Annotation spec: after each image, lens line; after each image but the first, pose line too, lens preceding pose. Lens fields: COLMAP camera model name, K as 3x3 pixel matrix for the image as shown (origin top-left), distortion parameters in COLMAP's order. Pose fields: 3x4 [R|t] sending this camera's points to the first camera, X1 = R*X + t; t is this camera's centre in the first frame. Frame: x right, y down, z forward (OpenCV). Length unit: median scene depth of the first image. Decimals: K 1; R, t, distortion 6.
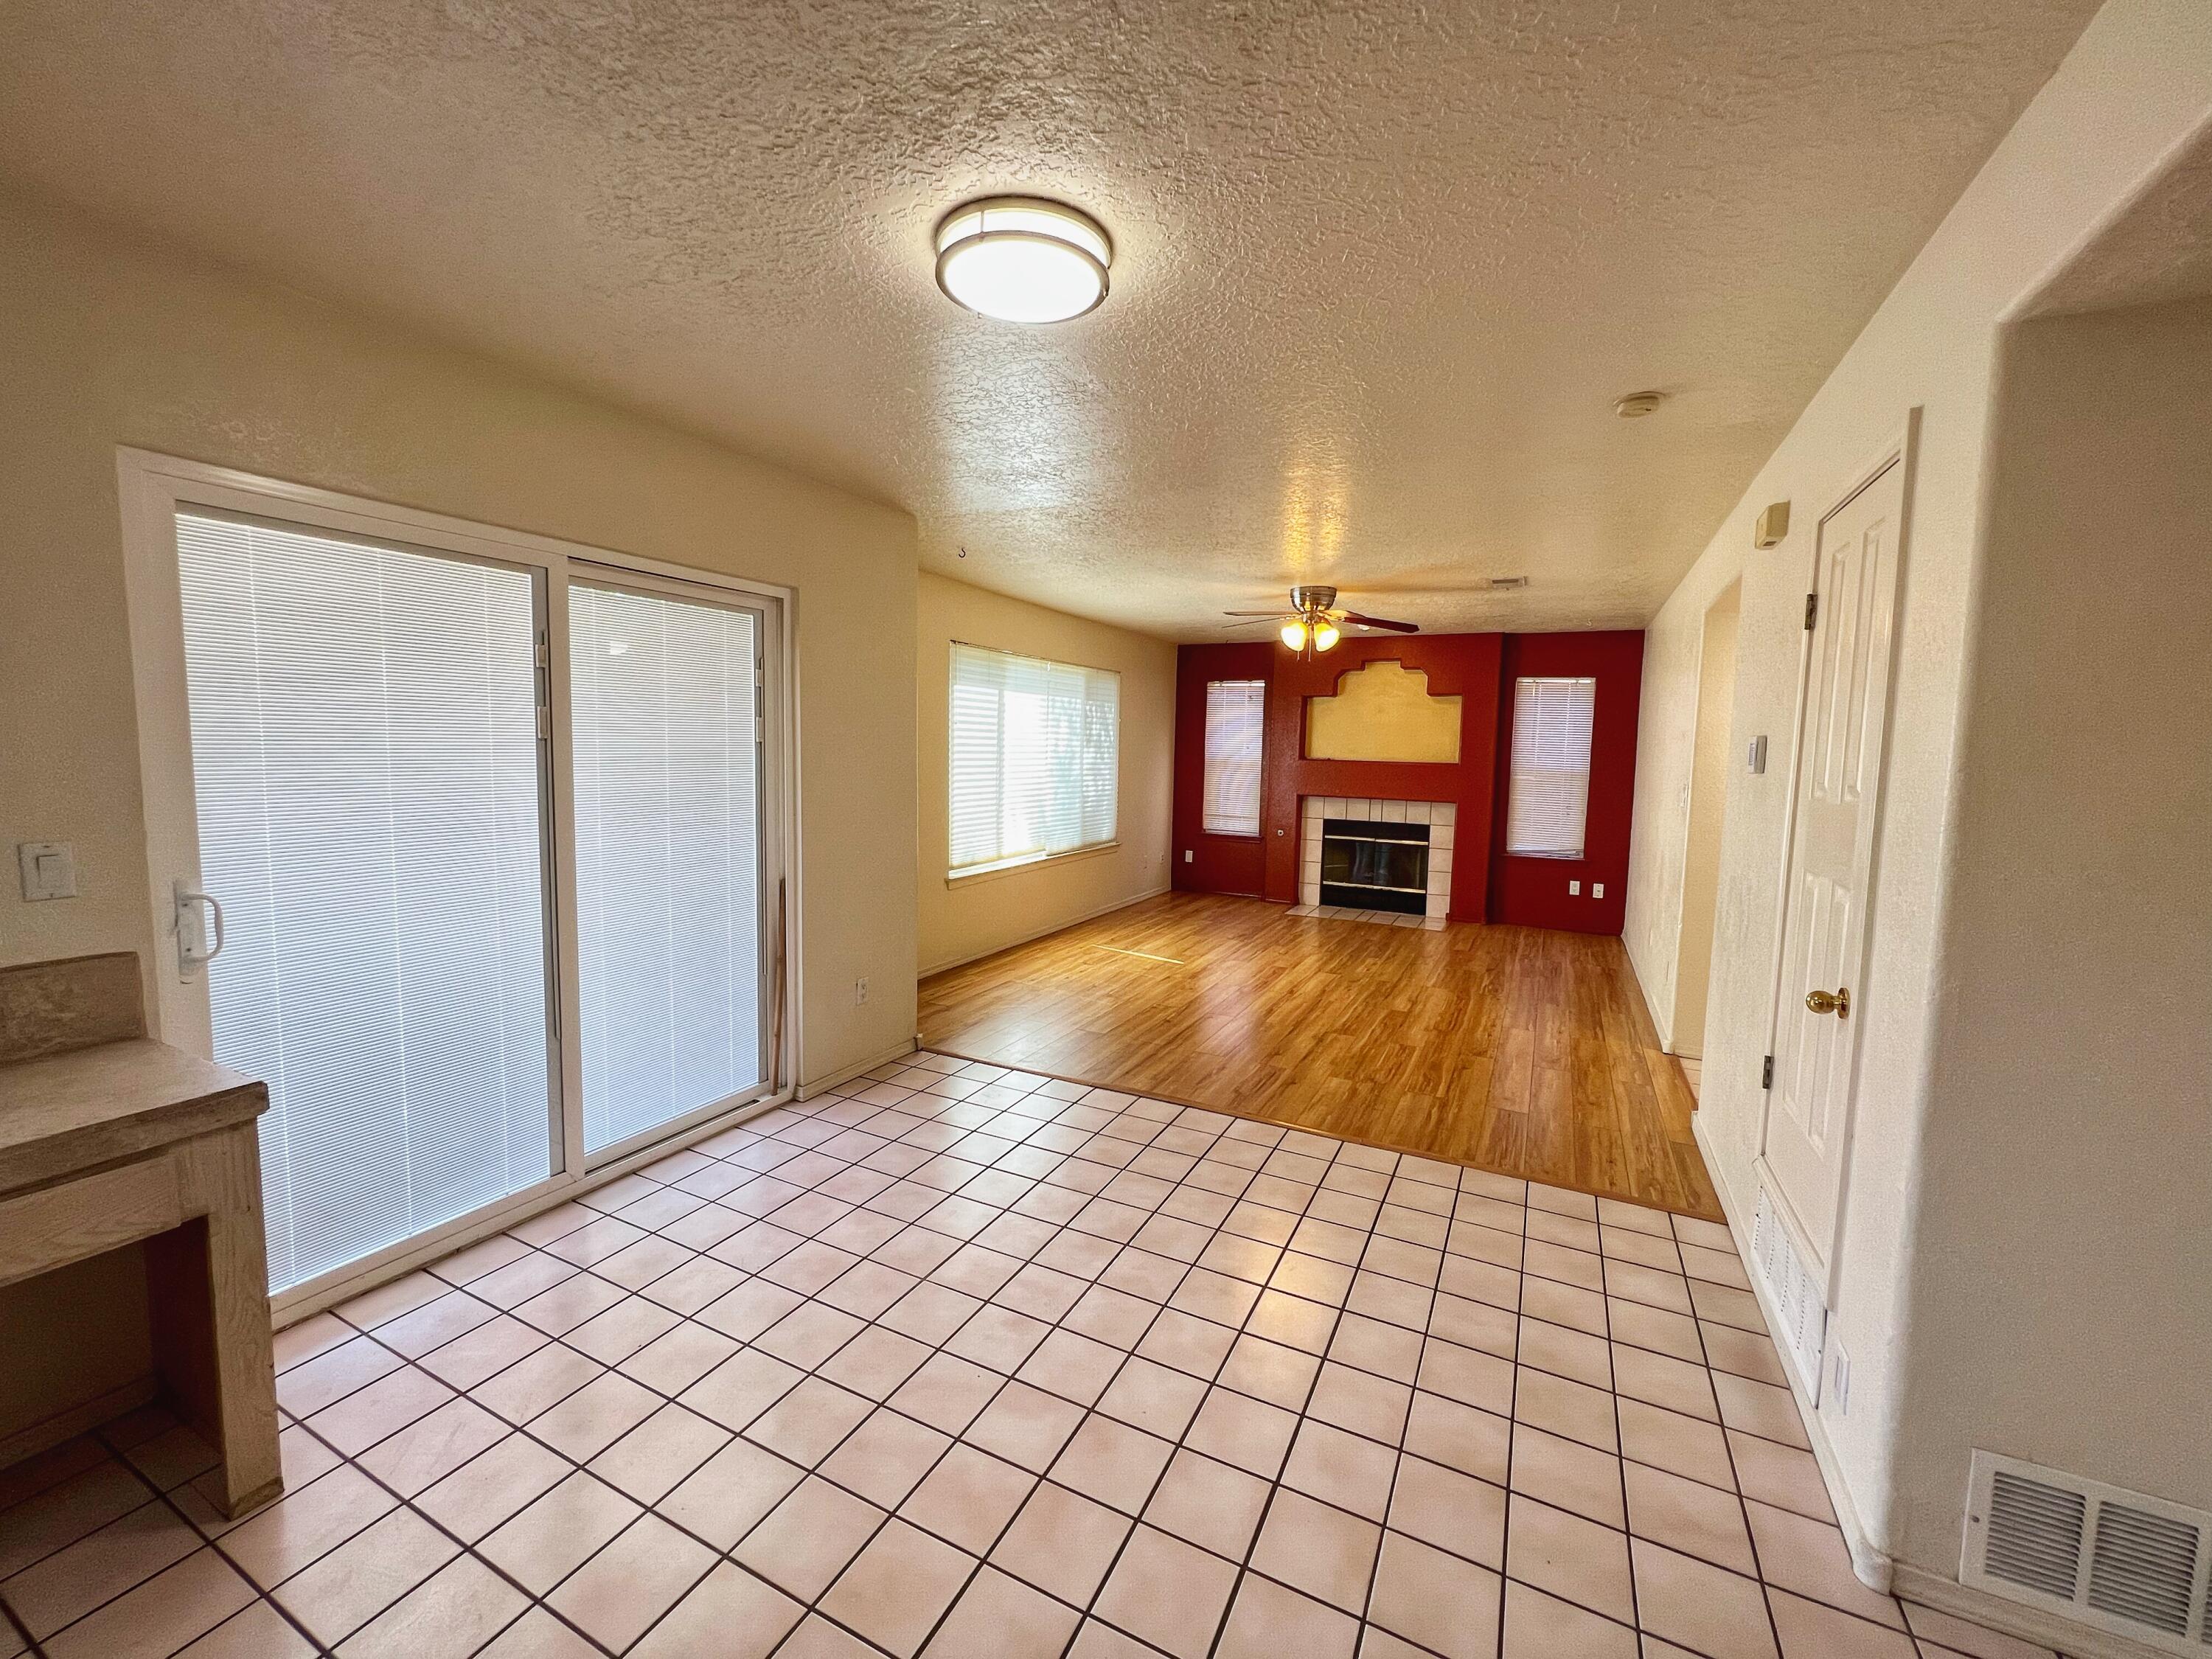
lens RADIAL K [[885.4, 0, 1097.9], [0, 885.4, 826.1], [0, 0, 1]] dist [-0.000399, 0.000164]
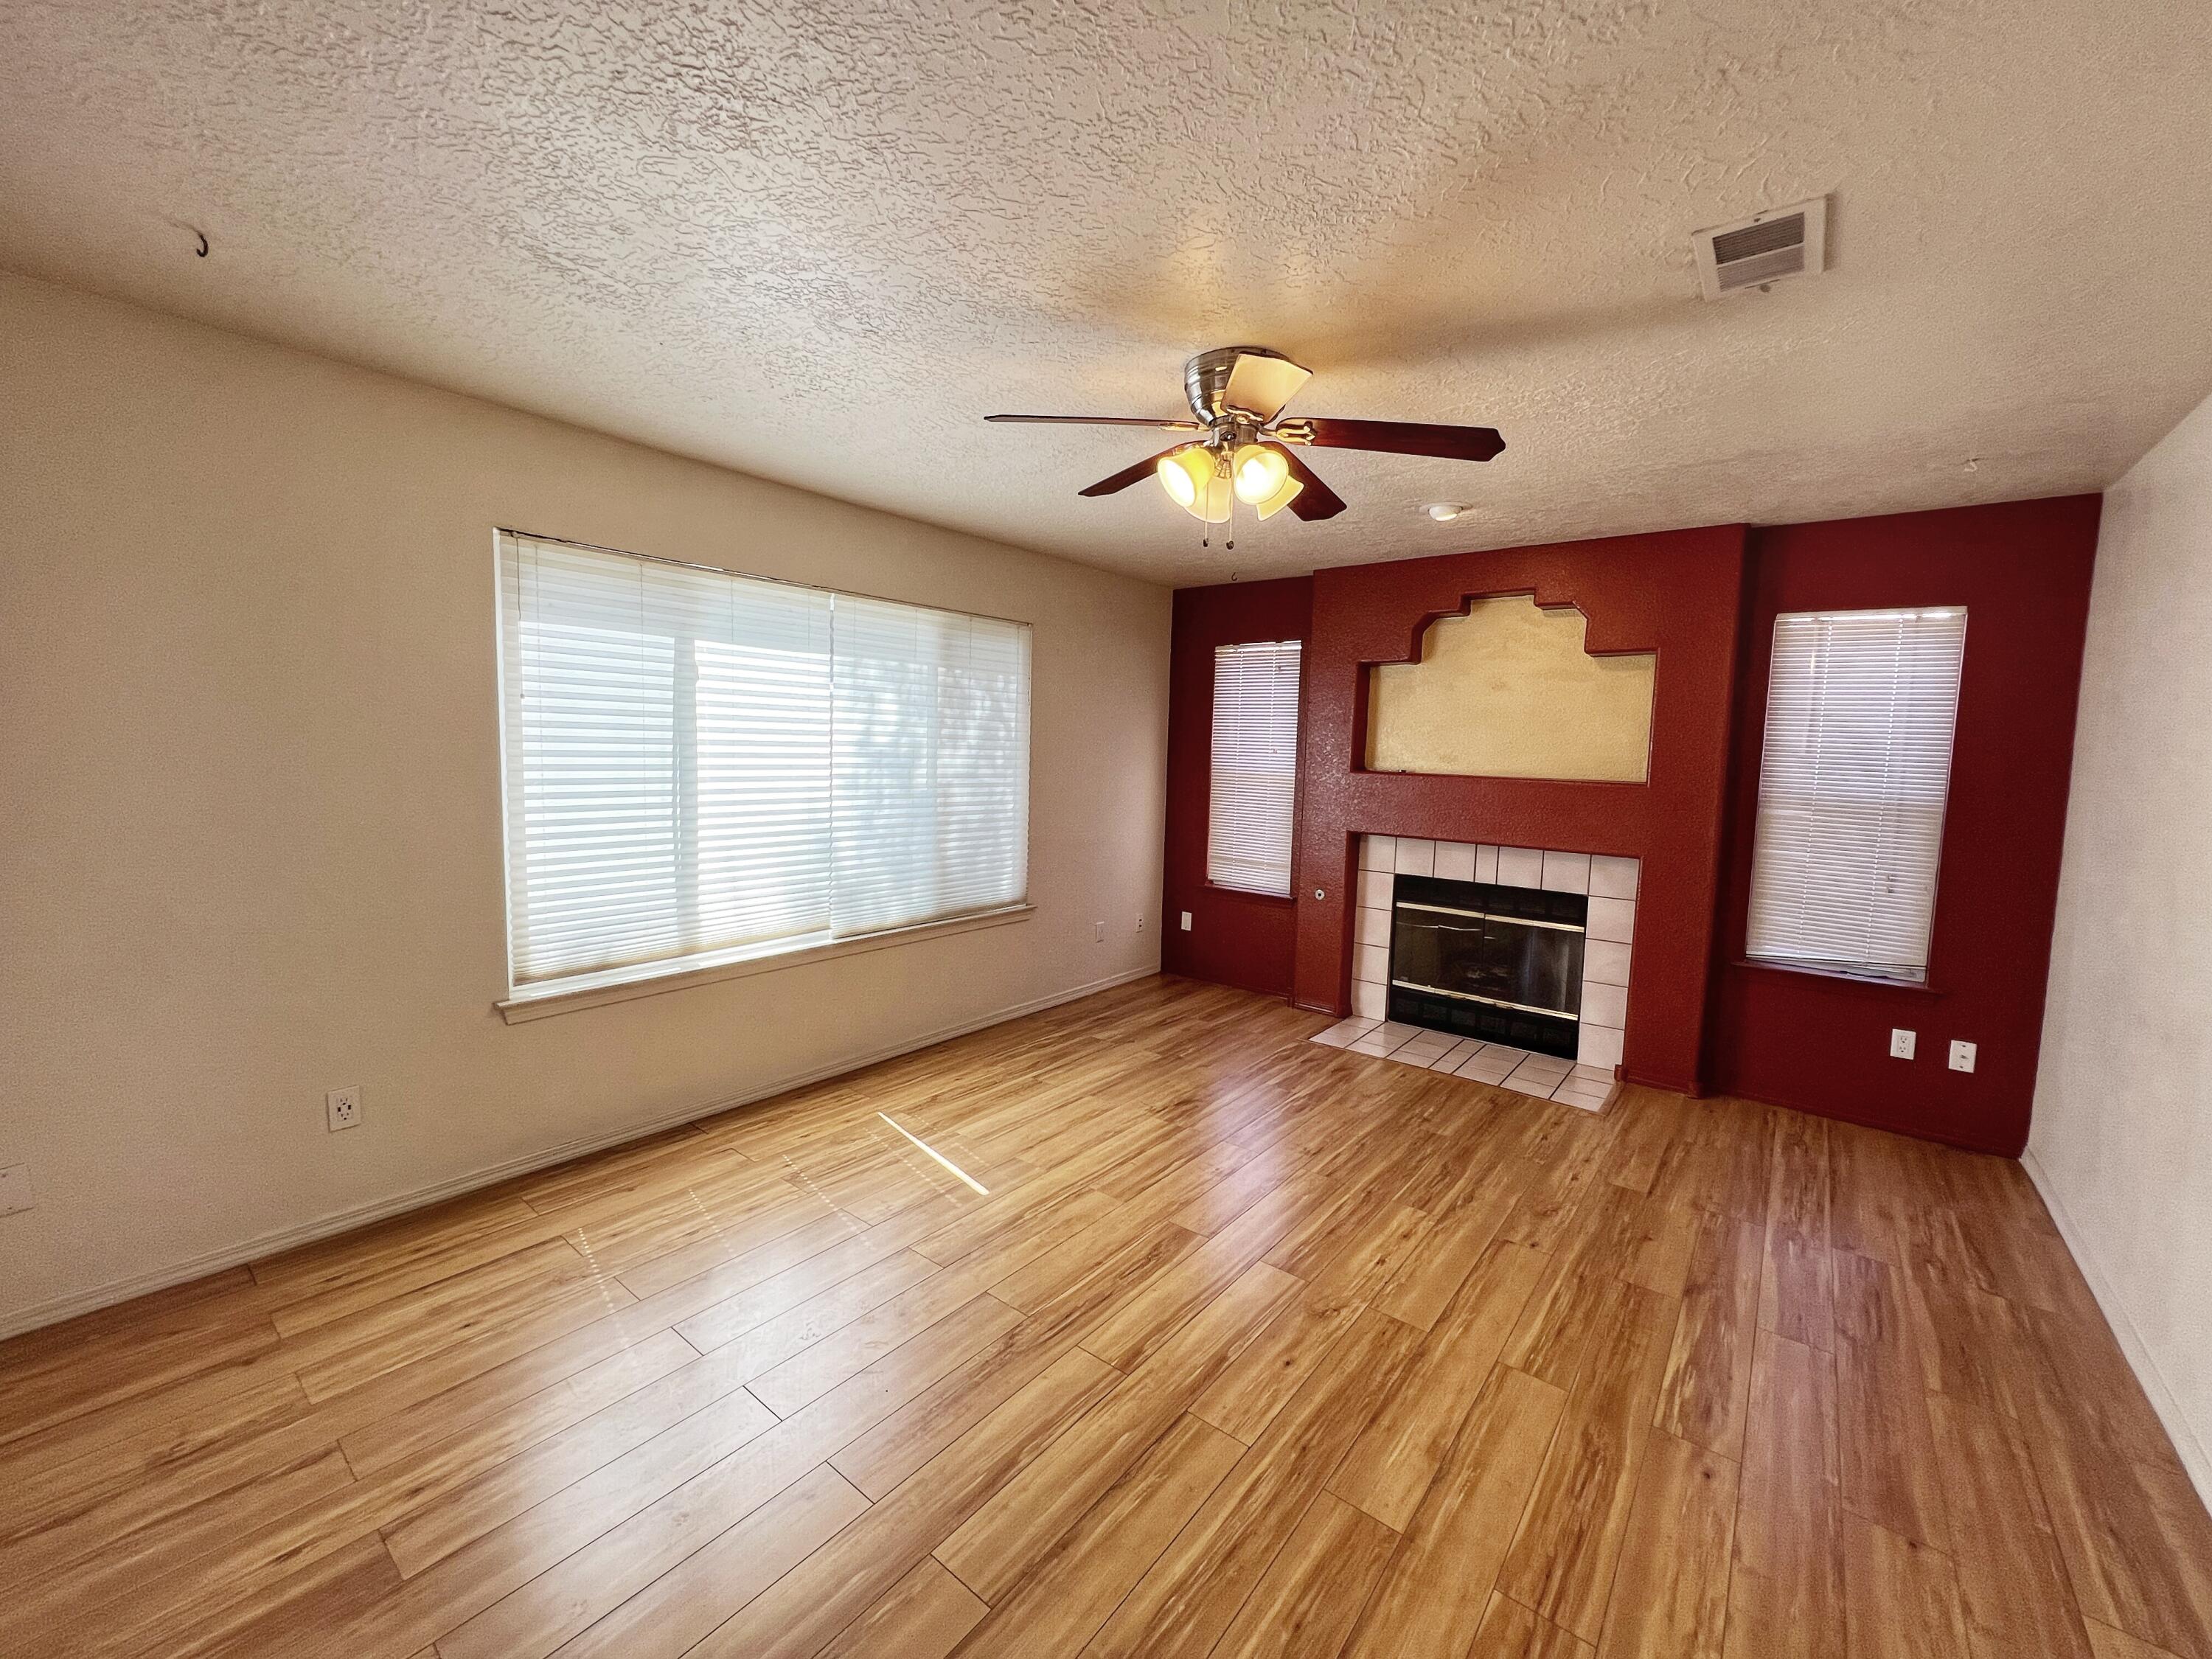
lens RADIAL K [[885.4, 0, 1098.5], [0, 885.4, 823.9], [0, 0, 1]] dist [-0.000399, 0.000164]
pose [[0.979579, 0.022680, -0.199776, 0.203340], [-0.024354, 0.999686, -0.005926, -0.037179], [0.199578, 0.010671, 0.979824, 0.441088]]
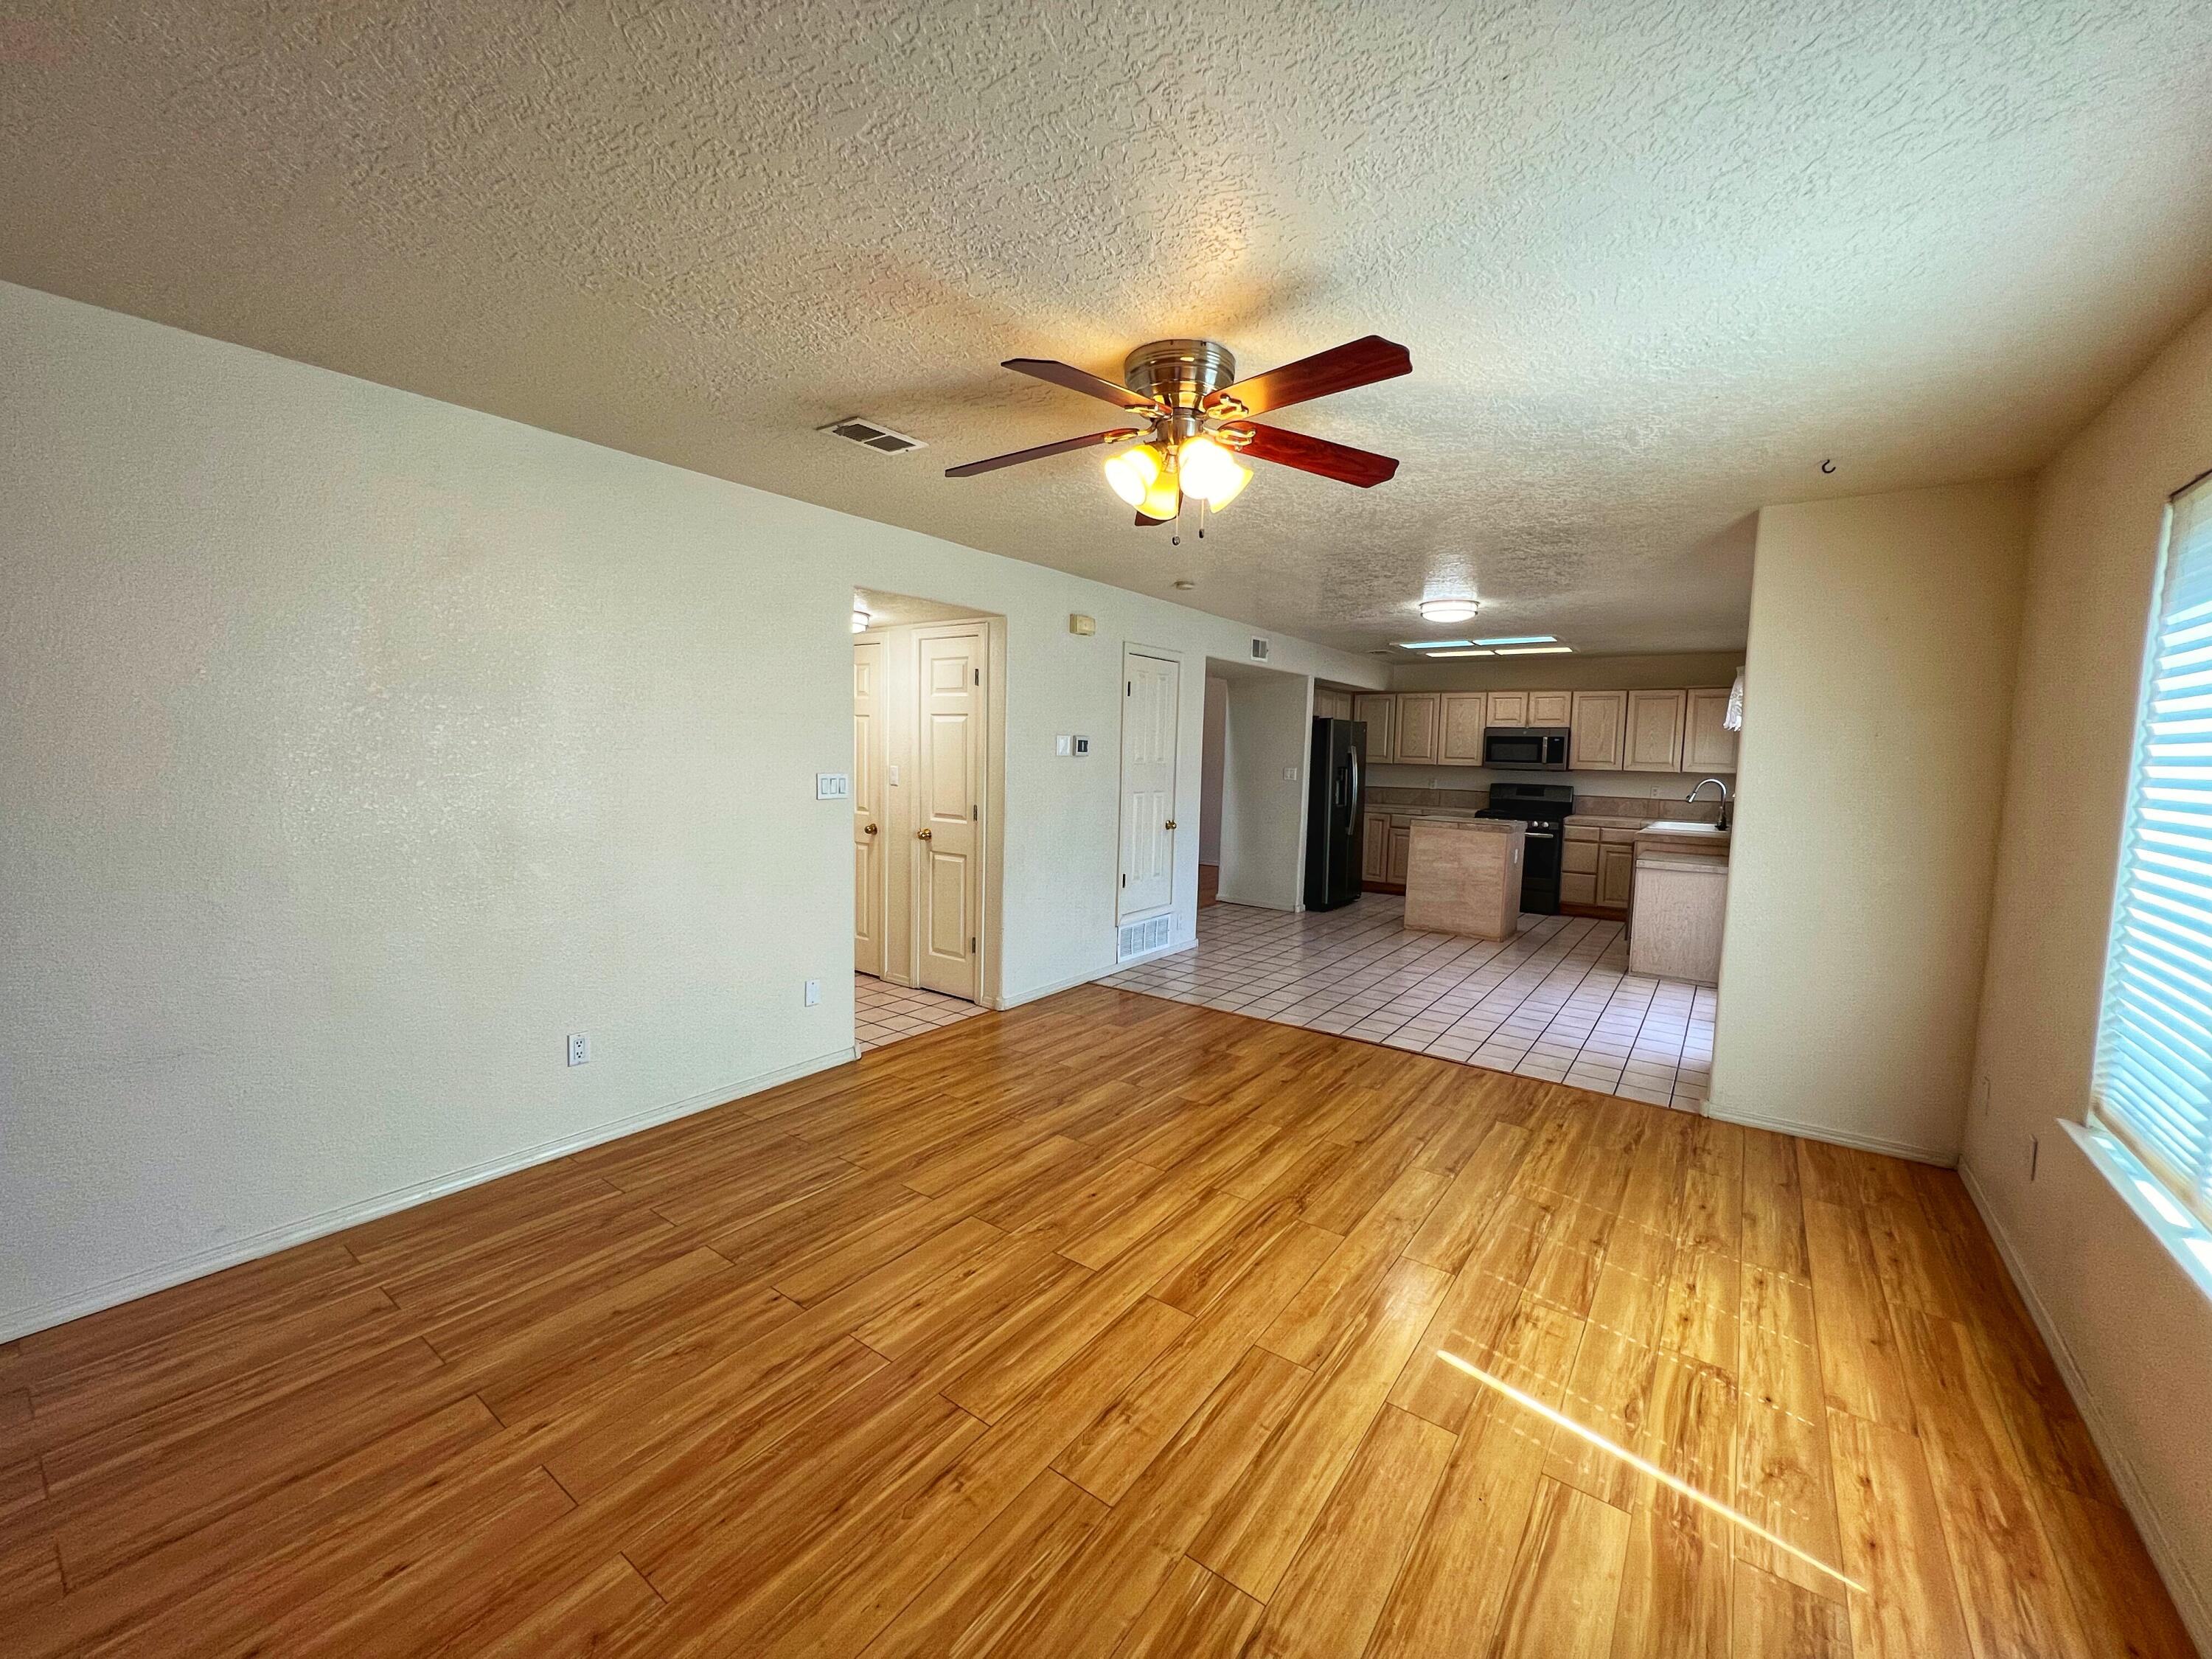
lens RADIAL K [[885.4, 0, 1095.3], [0, 885.4, 826.1], [0, 0, 1]] dist [-0.000399, 0.000164]
pose [[-0.985956, -0.057593, 0.156762, 0.156458], [-0.028643, 0.983062, 0.181020, -0.098249], [-0.164532, 0.173987, -0.970905, 1.099258]]
